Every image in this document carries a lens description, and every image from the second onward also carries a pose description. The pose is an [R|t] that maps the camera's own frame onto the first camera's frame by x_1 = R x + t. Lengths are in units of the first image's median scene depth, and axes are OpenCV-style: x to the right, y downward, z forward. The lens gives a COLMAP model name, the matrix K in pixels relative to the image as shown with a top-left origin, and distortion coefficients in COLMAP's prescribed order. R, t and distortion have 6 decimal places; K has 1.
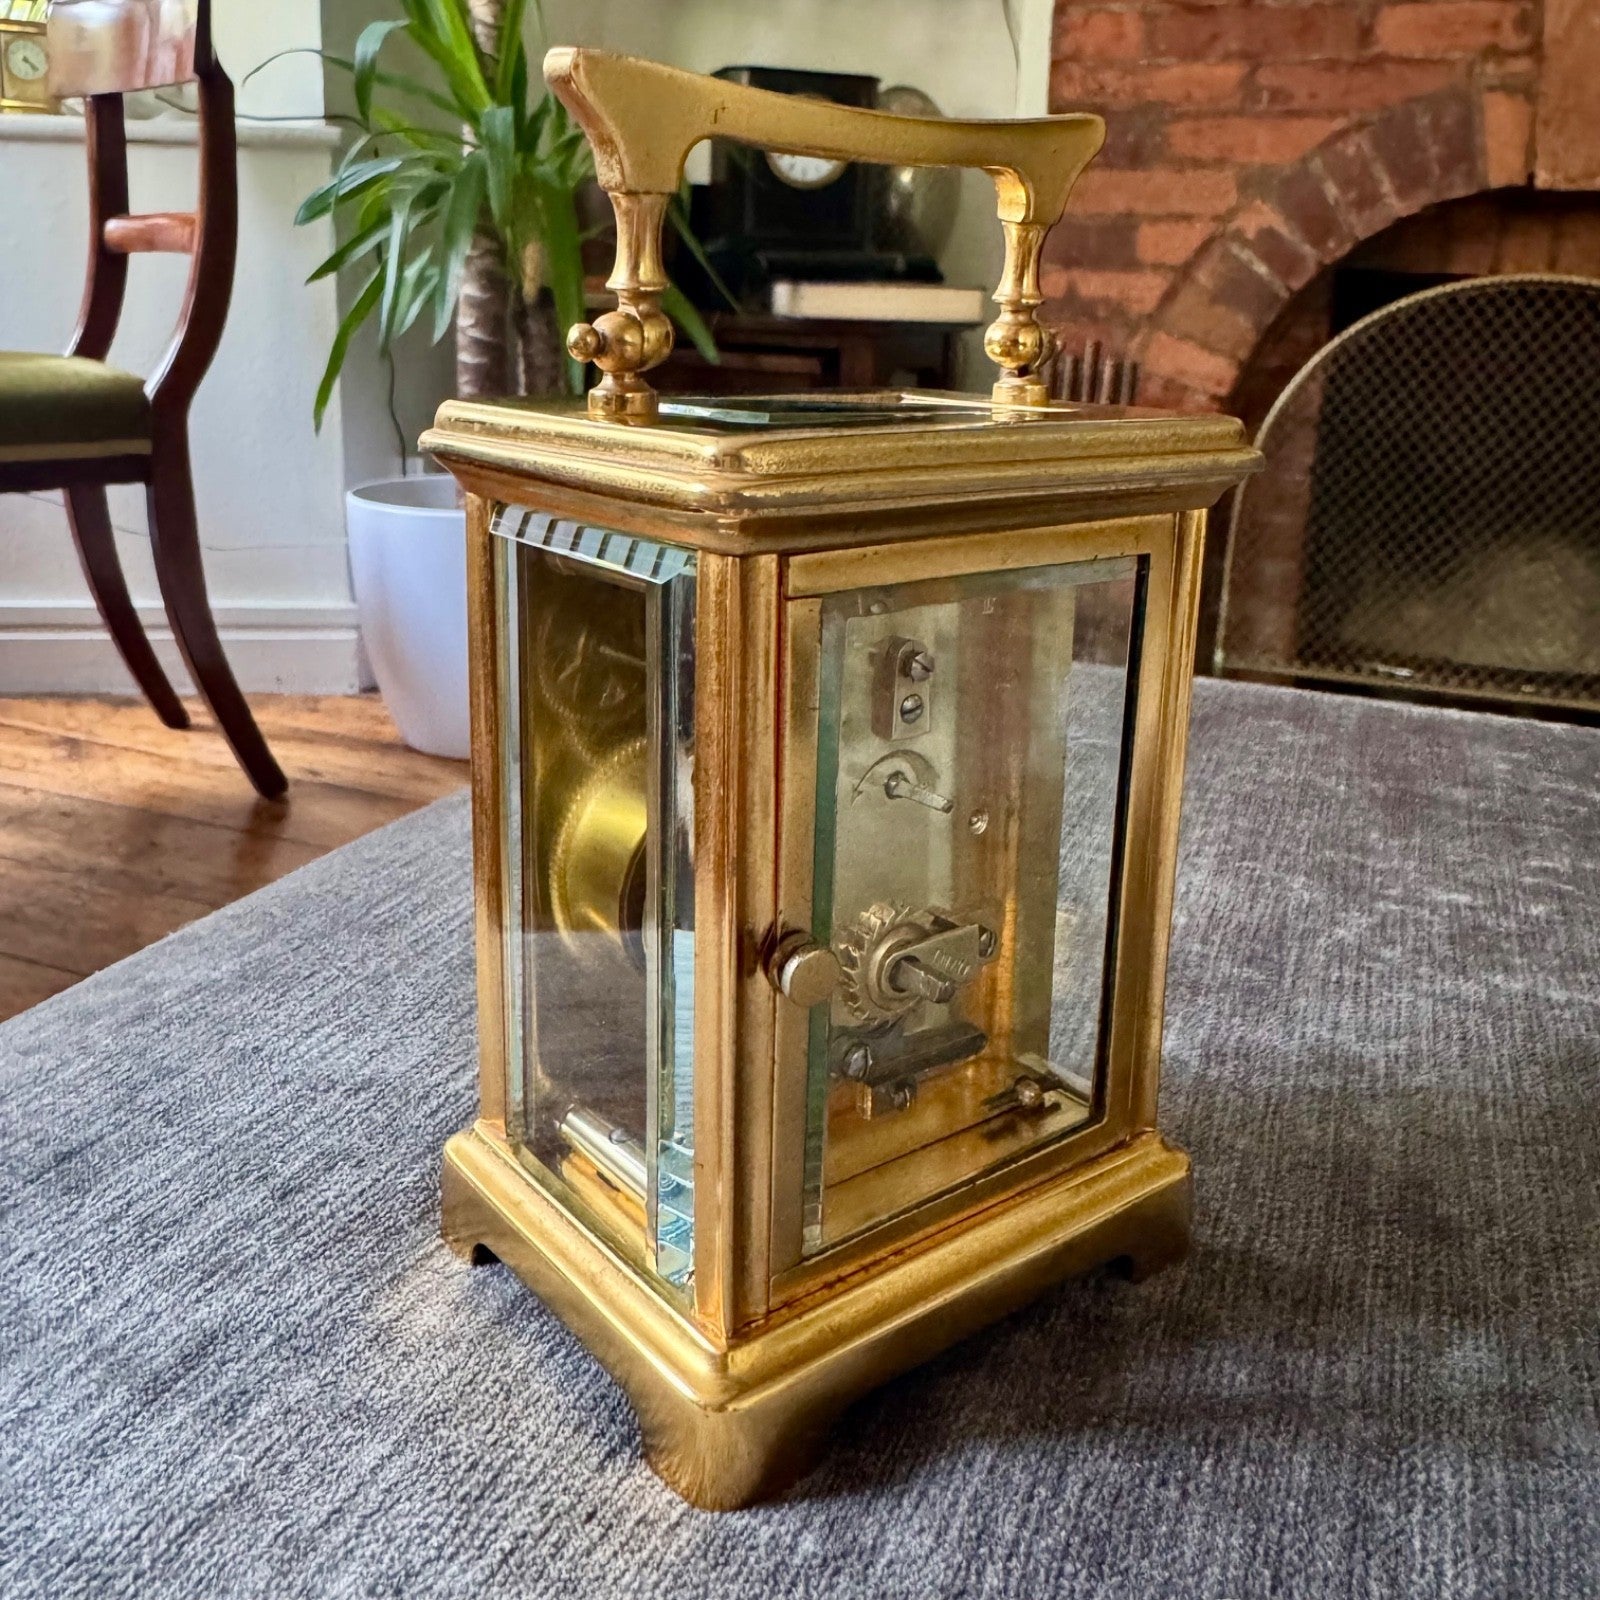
lens RADIAL K [[1530.1, 0, 800.8], [0, 1530.1, 655.0], [0, 0, 1]] dist [-0.010093, 0.009091]
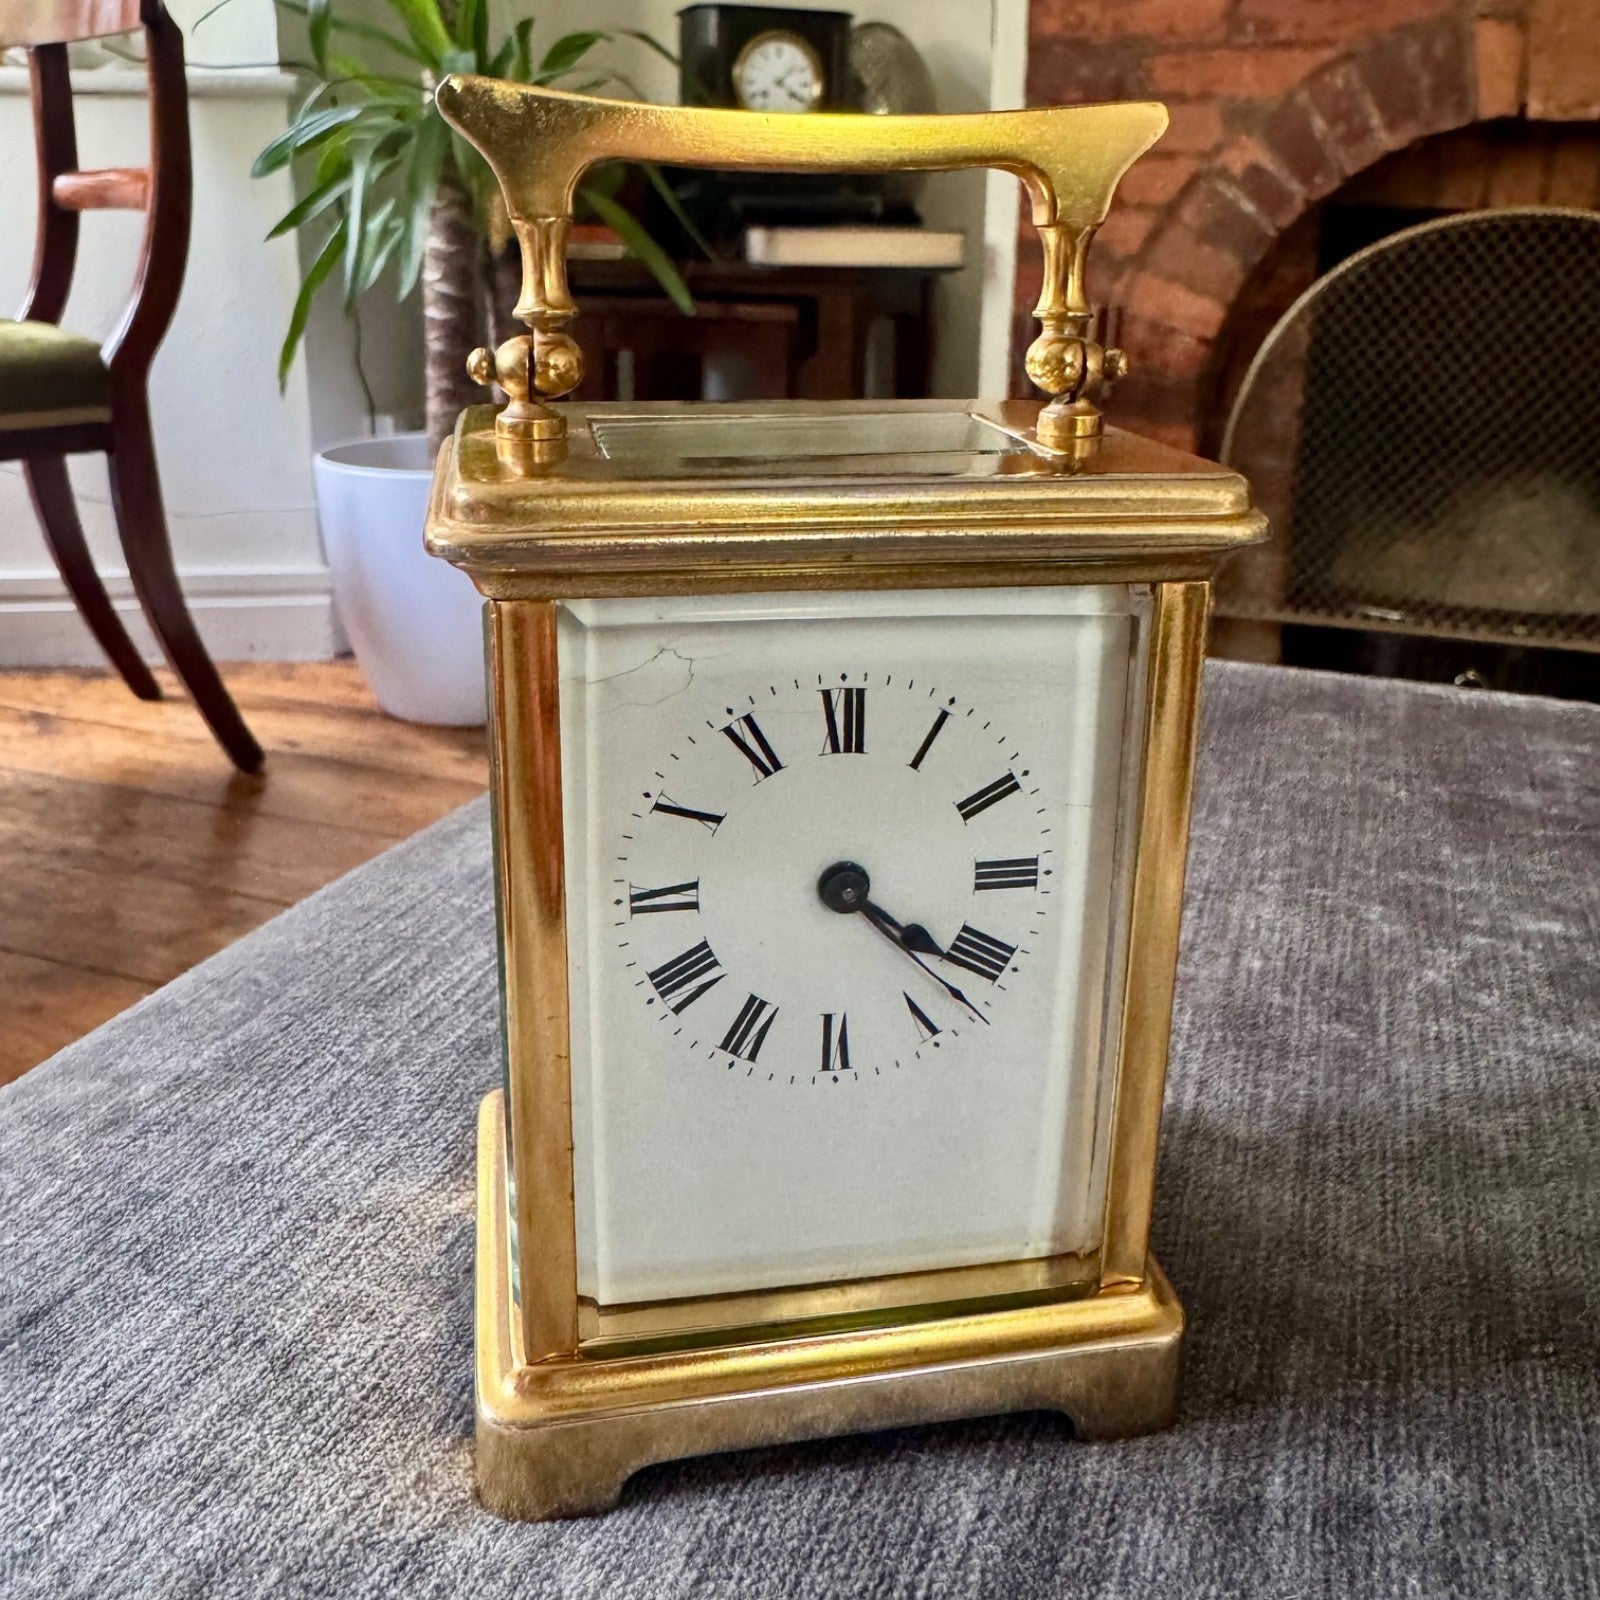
lens RADIAL K [[1530.1, 0, 800.8], [0, 1530.1, 655.0], [0, 0, 1]] dist [-0.010093, 0.009091]
pose [[0.999625, -0.022302, 0.015914, -0.041734], [0.021683, 0.999041, 0.038038, -0.064314], [-0.016747, -0.037678, 0.999150, 0.119248]]
